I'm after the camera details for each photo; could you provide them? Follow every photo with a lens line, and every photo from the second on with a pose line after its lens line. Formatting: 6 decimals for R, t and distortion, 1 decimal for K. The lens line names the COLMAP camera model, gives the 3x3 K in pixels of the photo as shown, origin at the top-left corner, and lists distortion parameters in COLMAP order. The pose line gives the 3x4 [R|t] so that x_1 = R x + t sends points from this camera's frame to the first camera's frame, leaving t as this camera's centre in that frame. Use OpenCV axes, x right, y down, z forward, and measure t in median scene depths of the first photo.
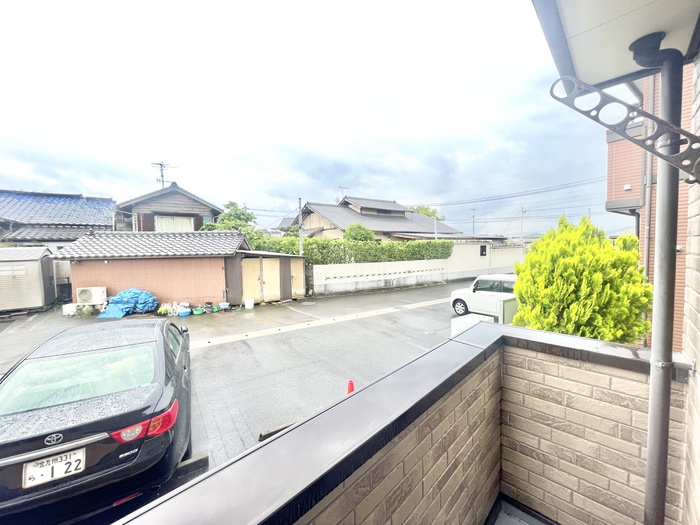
lens RADIAL K [[281.8, 0, 350.0], [0, 281.8, 262.5], [0, 0, 1]] dist [-0.002061, -0.000271]
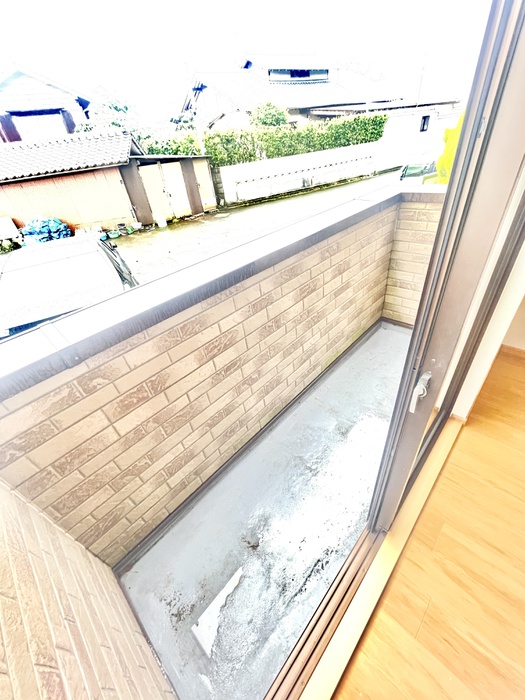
lens RADIAL K [[281.8, 0, 262.5], [0, 281.8, 350.0], [0, 0, 1]] dist [-0.002061, -0.000271]
pose [[0.995242, -0.083607, -0.050042, -0.002270], [0.097334, 0.829200, 0.550412, 0.011119], [-0.004523, -0.552664, 0.833392, -0.034756]]
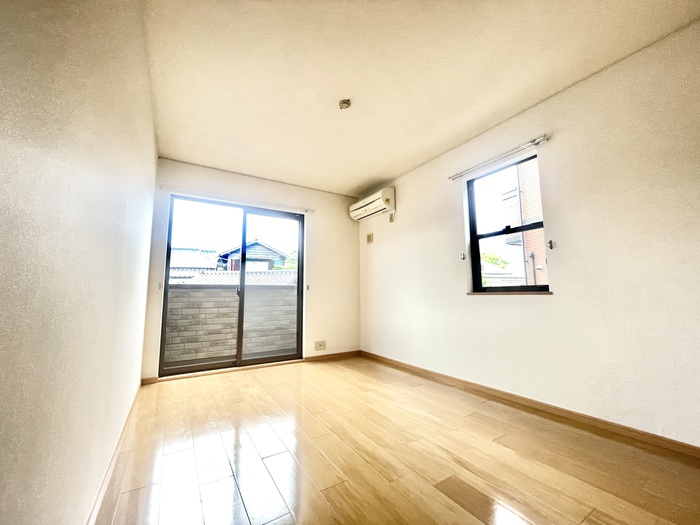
lens RADIAL K [[281.8, 0, 350.0], [0, 281.8, 262.5], [0, 0, 1]] dist [-0.002061, -0.000271]
pose [[0.970072, -0.020339, -0.241965, 0.140383], [-0.019153, 0.986971, -0.159752, 0.048285], [0.242062, 0.159605, 0.957043, -0.175799]]
